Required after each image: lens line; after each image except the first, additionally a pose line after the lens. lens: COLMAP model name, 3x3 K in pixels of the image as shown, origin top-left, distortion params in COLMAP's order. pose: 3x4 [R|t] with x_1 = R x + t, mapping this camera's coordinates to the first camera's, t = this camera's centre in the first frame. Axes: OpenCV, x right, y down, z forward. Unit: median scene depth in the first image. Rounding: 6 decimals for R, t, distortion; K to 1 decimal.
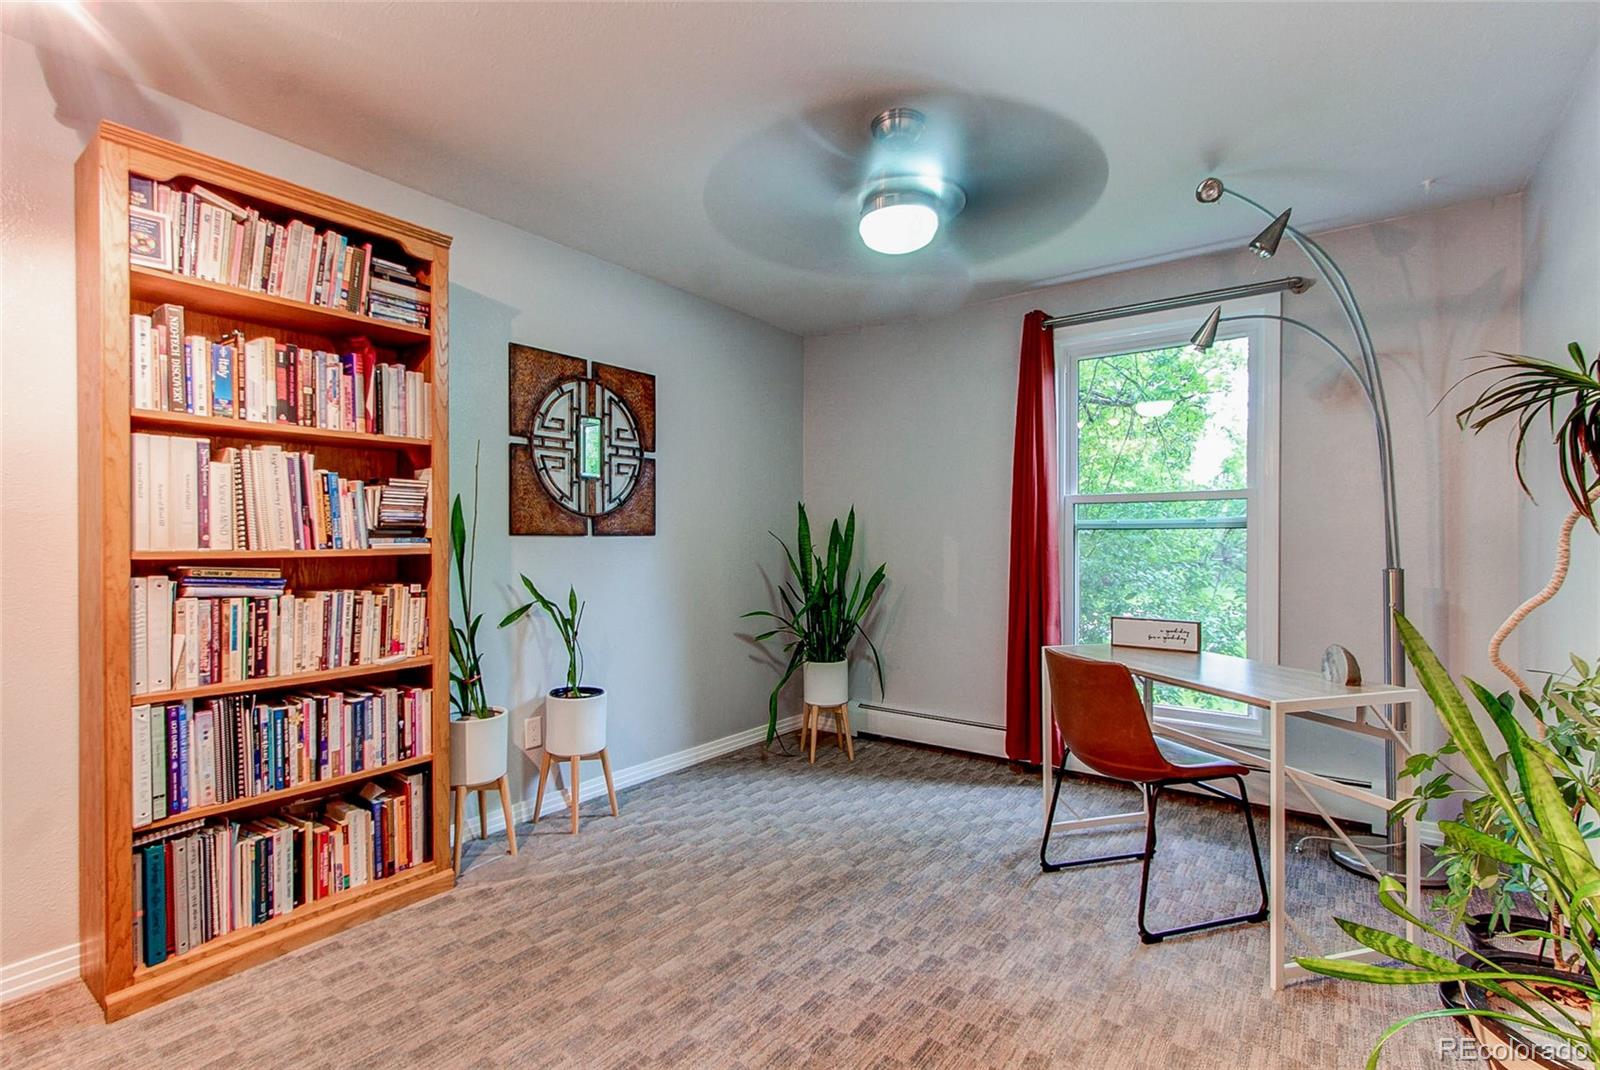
lens RADIAL K [[743.6, 0, 806.5], [0, 743.6, 543.2], [0, 0, 1]] dist [0.000501, 0.000136]
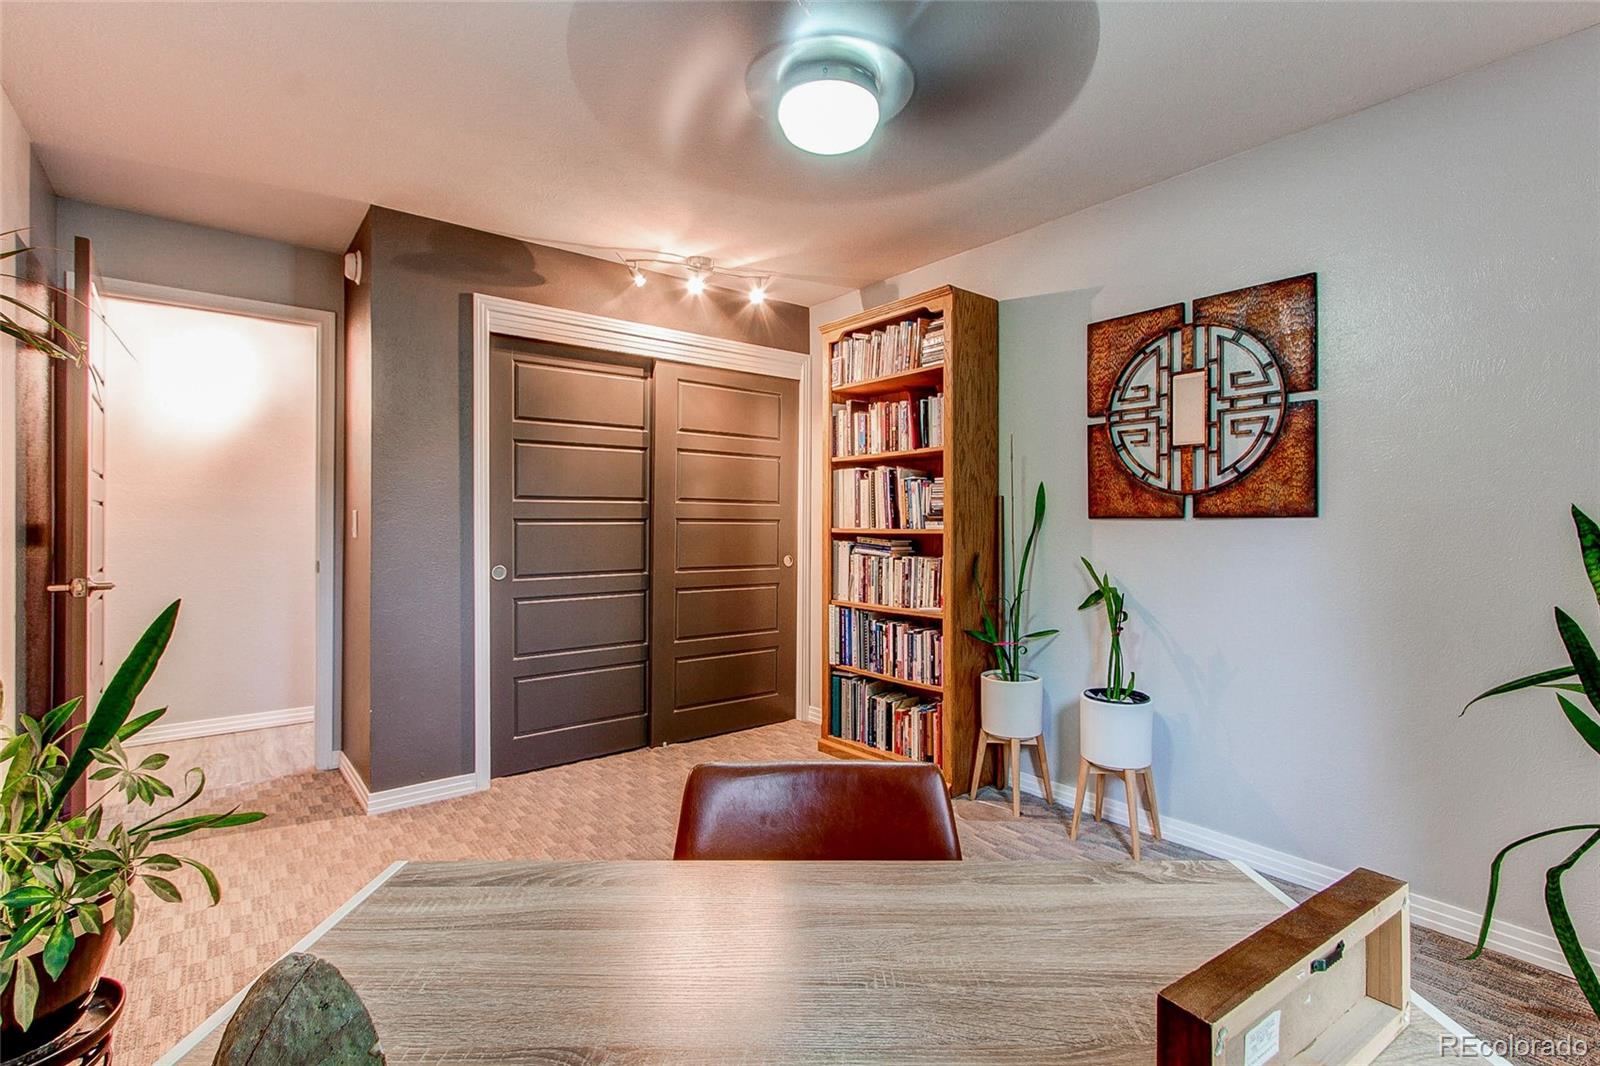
lens RADIAL K [[734.7, 0, 800.4], [0, 734.7, 519.8], [0, 0, 1]] dist [0.002009, 0.000552]
pose [[-0.262330, -0.005353, -0.964964, 0.638525], [-0.007772, 0.999964, -0.003434, -0.002619], [0.964947, 0.006599, -0.262362, 0.873307]]
